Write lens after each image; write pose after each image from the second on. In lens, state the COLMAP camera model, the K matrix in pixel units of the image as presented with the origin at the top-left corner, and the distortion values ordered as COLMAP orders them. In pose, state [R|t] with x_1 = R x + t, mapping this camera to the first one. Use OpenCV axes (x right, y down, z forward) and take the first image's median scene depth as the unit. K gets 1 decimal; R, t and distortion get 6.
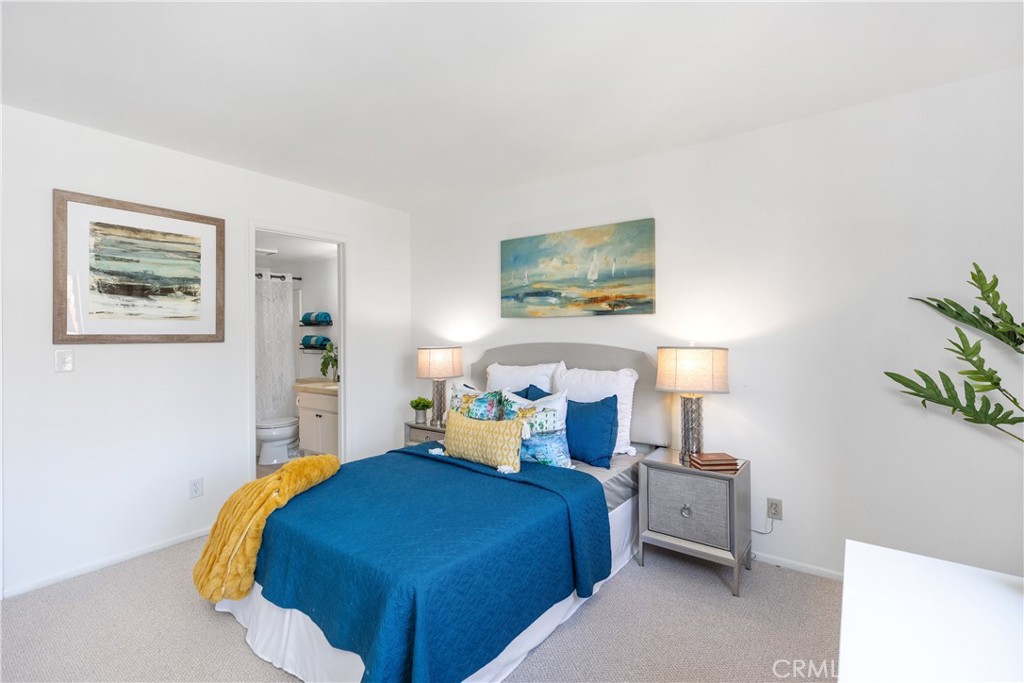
lens RADIAL K [[464.8, 0, 509.6], [0, 464.8, 342.4], [0, 0, 1]] dist [0.006815, -0.000700]
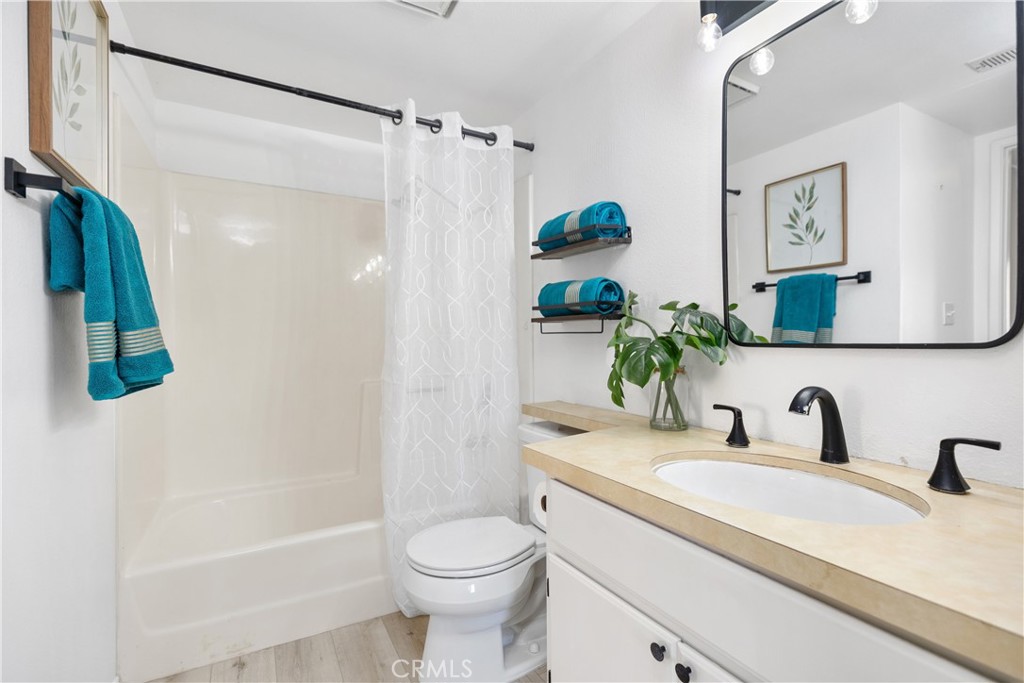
lens RADIAL K [[464.8, 0, 507.2], [0, 464.8, 340.6], [0, 0, 1]] dist [0.006815, -0.000700]
pose [[0.912591, 0.003128, -0.408863, -0.323482], [-0.004561, 0.999986, -0.002529, 0.030518], [0.408849, 0.004173, 0.912592, 0.667994]]
